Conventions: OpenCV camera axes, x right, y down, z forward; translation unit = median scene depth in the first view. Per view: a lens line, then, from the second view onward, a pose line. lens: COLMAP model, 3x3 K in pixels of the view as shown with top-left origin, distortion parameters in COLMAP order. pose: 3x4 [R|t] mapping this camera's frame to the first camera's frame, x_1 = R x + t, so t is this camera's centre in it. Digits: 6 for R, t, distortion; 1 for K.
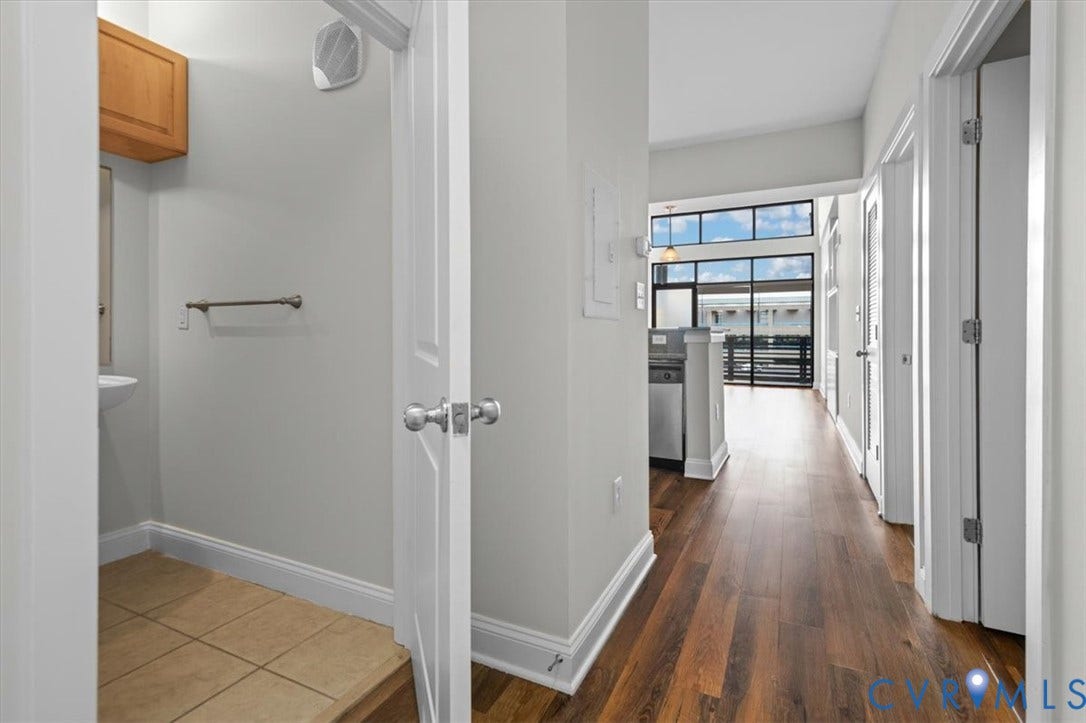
lens RADIAL K [[500.5, 0, 556.8], [0, 500.5, 334.6], [0, 0, 1]] dist [0.023278, -0.010396]
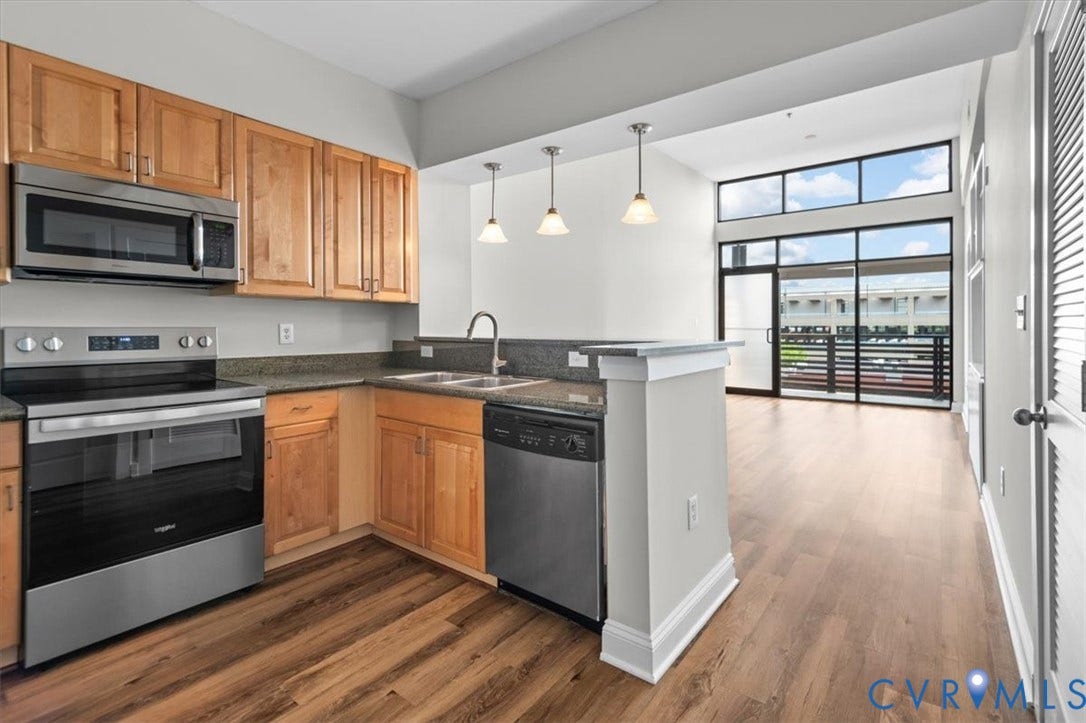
lens RADIAL K [[502.4, 0, 560.2], [0, 502.4, 326.1], [0, 0, 1]] dist [0.023329, -0.010374]
pose [[0.978920, -0.003708, -0.204210, 0.202164], [0.003914, 0.999992, 0.000606, -0.022079], [0.204206, -0.001392, 0.978927, 0.332047]]
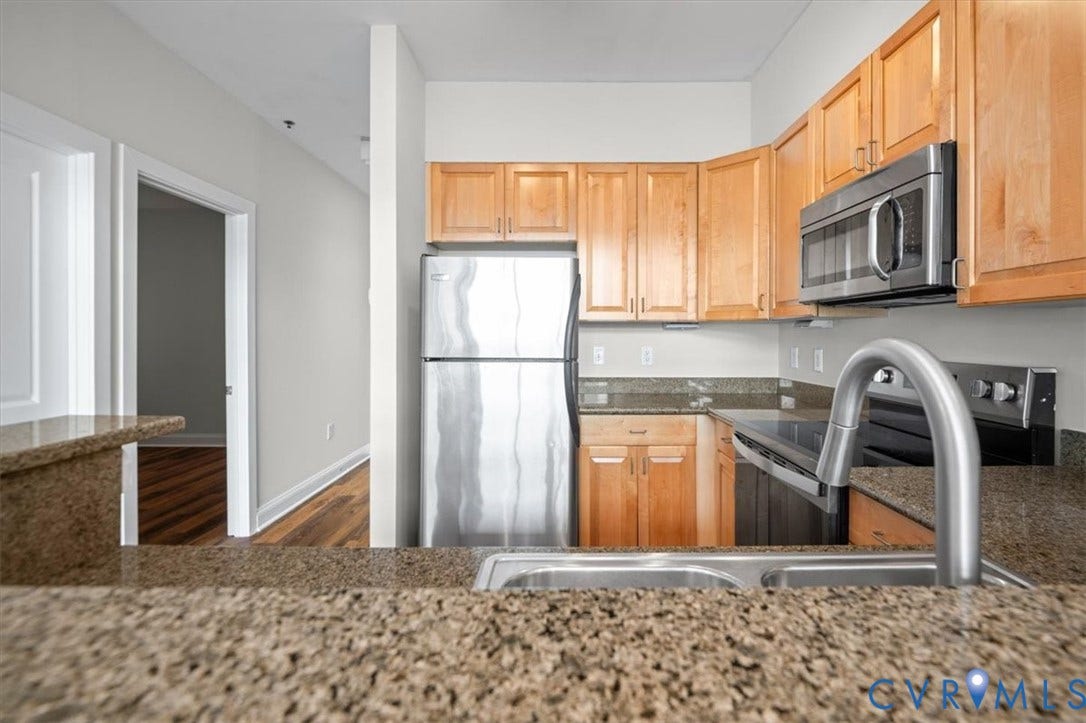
lens RADIAL K [[516.3, 0, 558.4], [0, 516.3, 335.3], [0, 0, 1]] dist [0.010910, -0.000332]
pose [[-0.902532, -0.002238, -0.430617, 0.116120], [-0.000449, 0.999991, -0.004256, -0.036031], [0.430623, -0.003647, -0.902525, 0.833214]]
